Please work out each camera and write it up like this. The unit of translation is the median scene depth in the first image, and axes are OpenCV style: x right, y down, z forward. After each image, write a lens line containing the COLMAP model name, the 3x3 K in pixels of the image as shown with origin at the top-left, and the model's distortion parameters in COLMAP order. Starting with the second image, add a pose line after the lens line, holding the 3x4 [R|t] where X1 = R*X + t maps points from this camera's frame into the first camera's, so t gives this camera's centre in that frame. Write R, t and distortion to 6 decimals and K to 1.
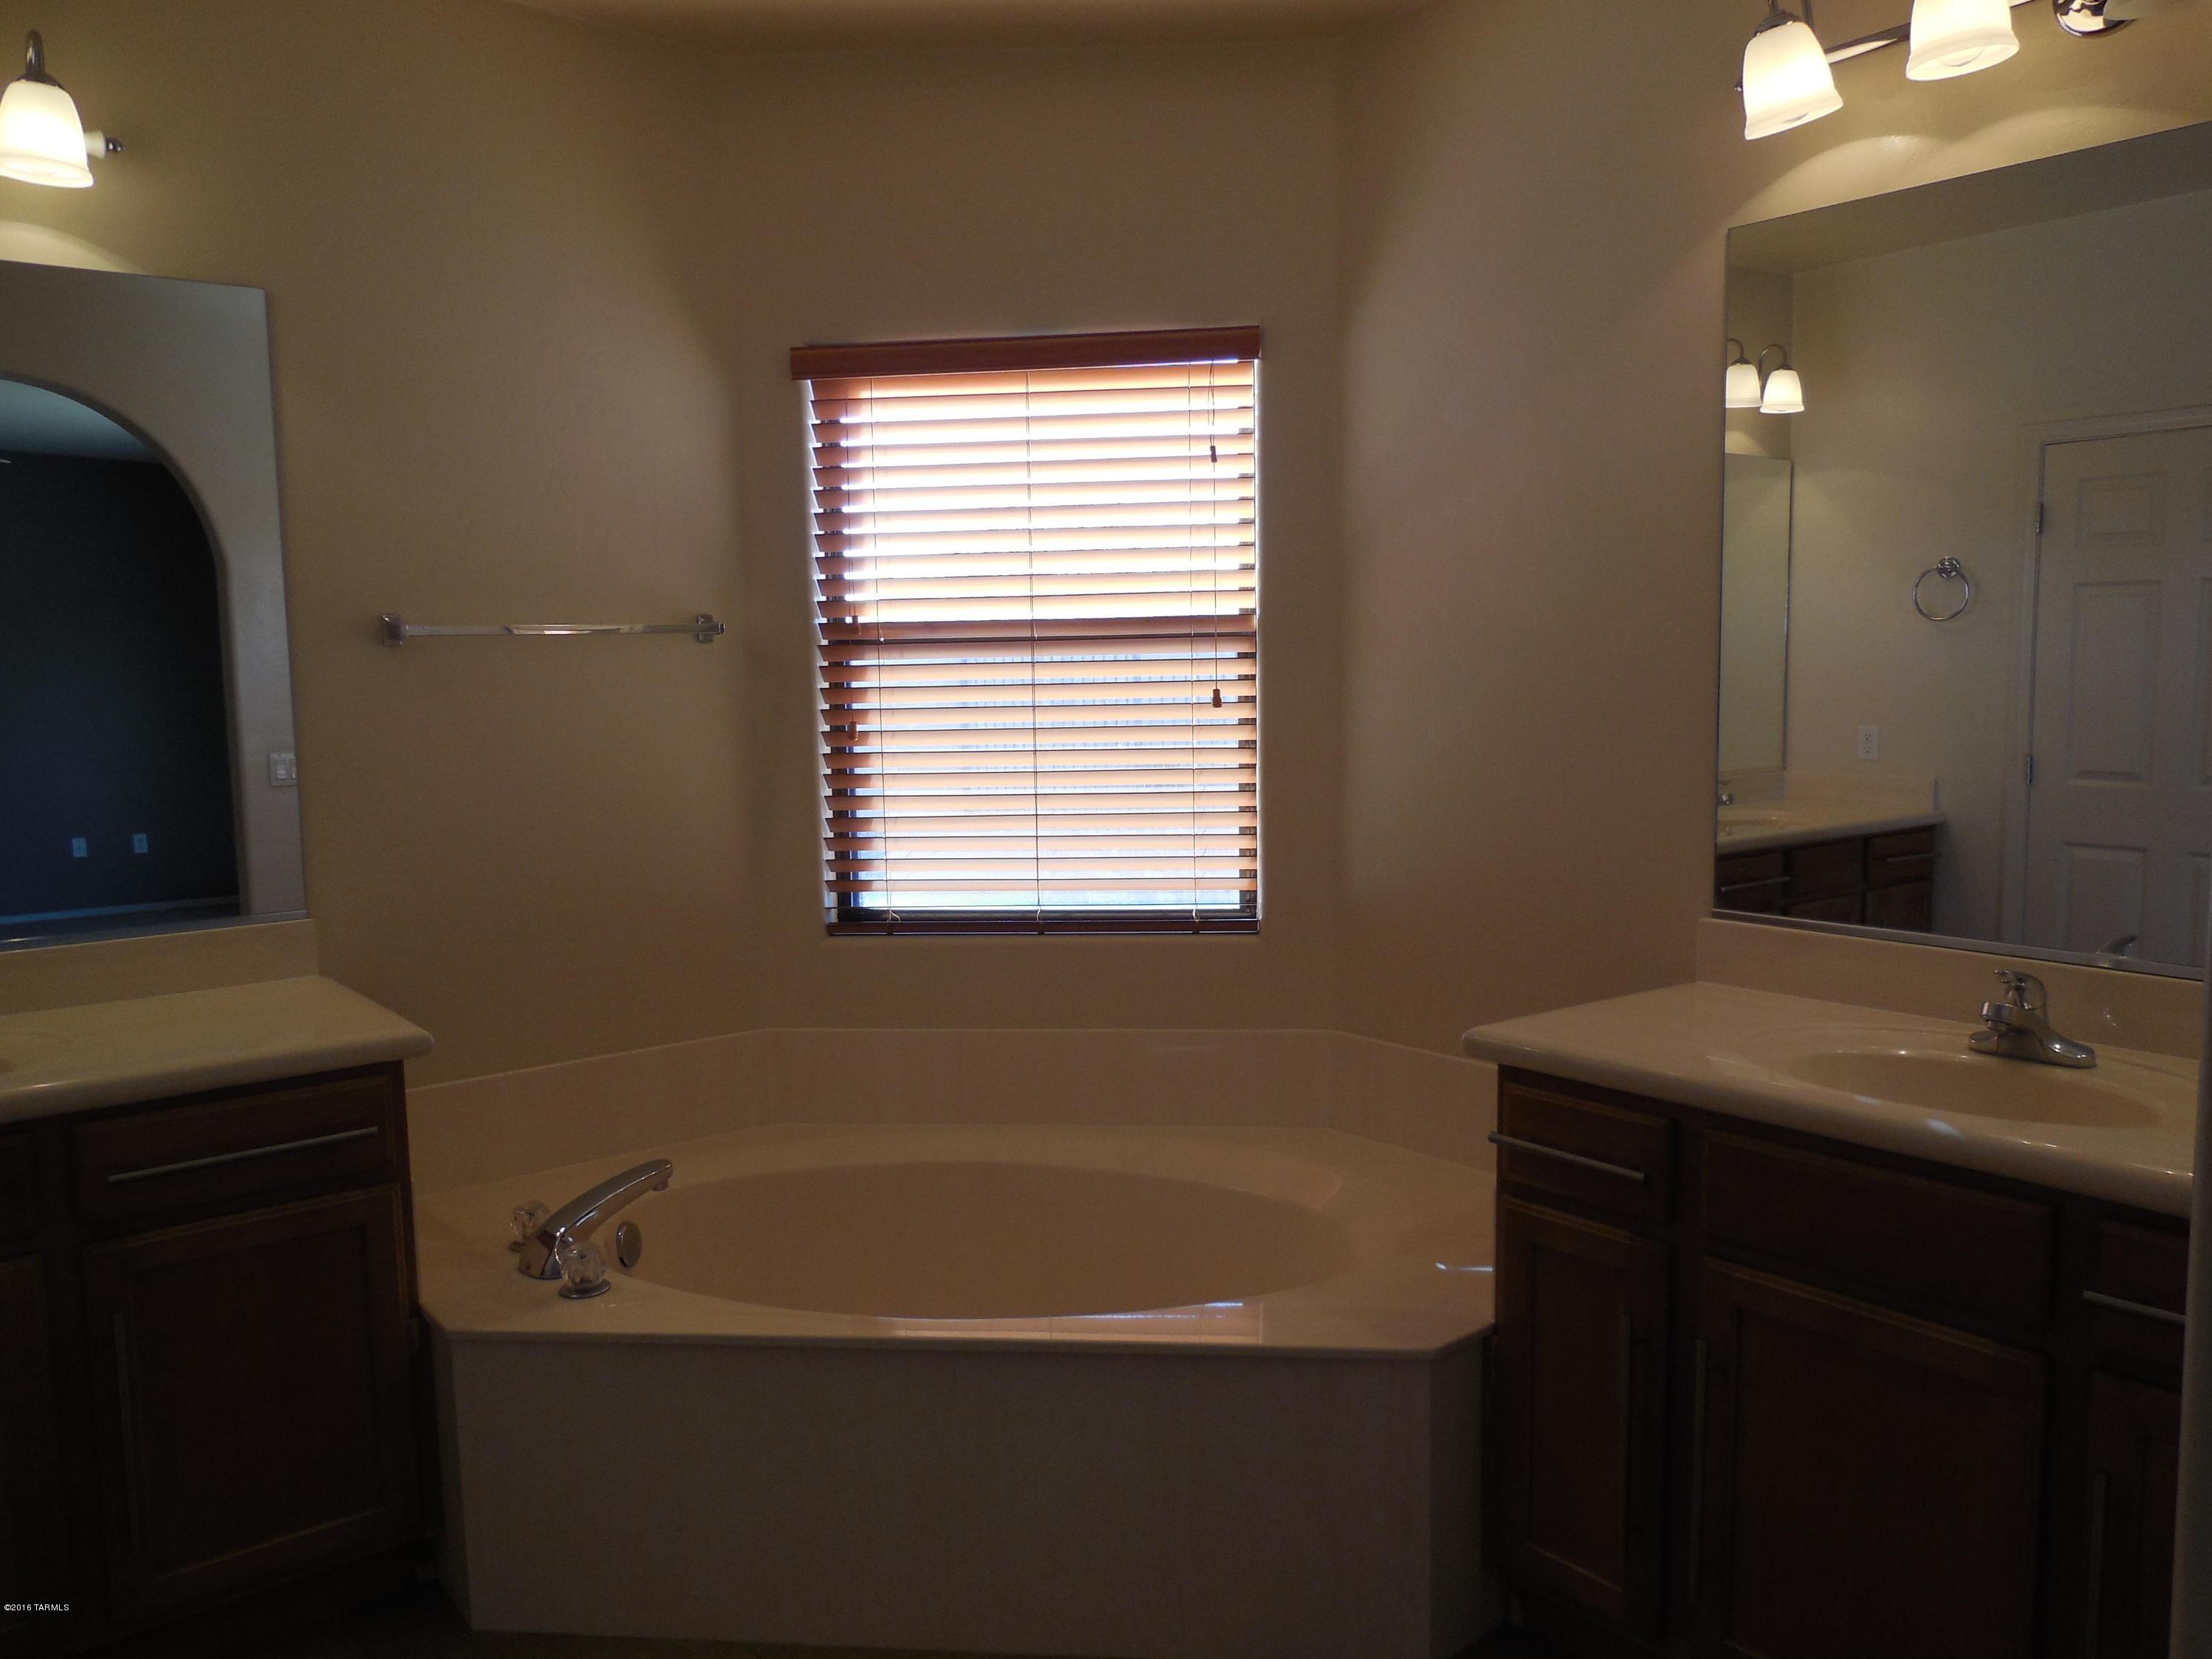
lens RADIAL K [[1641.2, 0, 1103.5], [0, 1641.2, 839.7], [0, 0, 1]] dist [-0.008619, -0.001768]
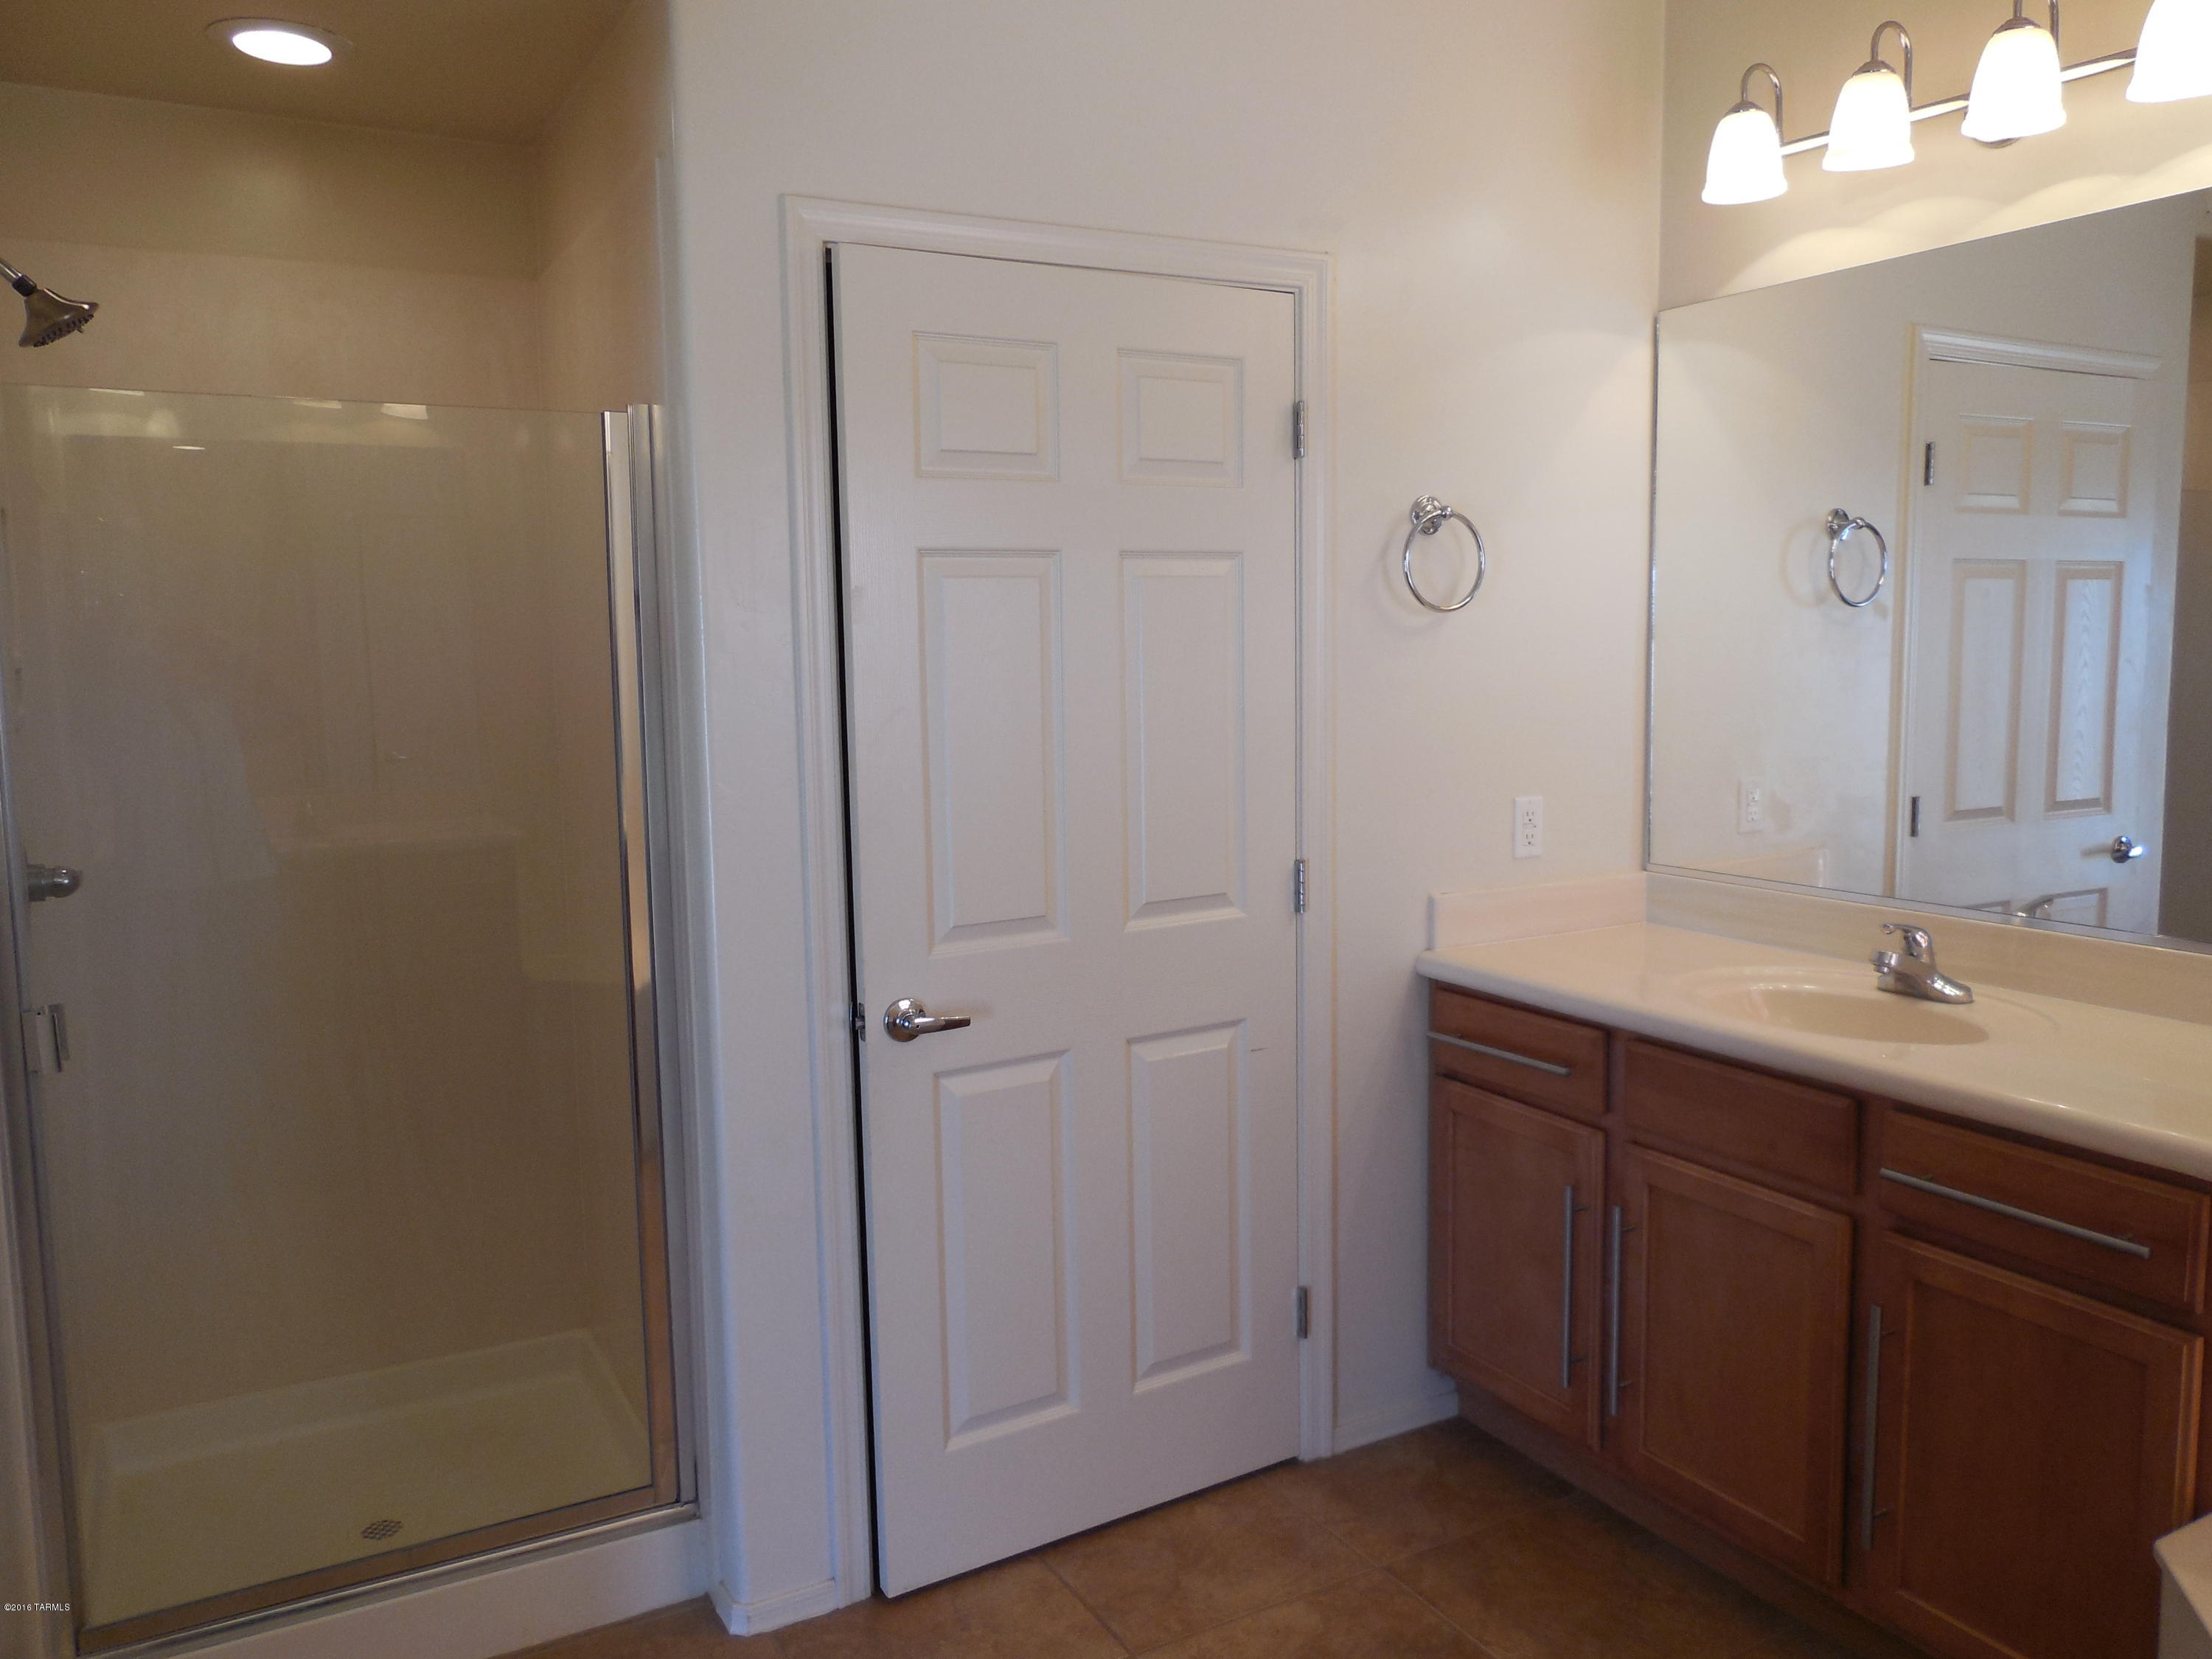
lens RADIAL K [[1677.6, 0, 1106.0], [0, 1677.6, 829.5], [0, 0, 1]] dist [-0.008876, 0.005866]
pose [[-0.166861, 0.137761, -0.976309, 0.280220], [-0.089605, 0.983975, 0.154157, -0.071705], [0.981900, 0.113205, -0.151843, 0.439801]]
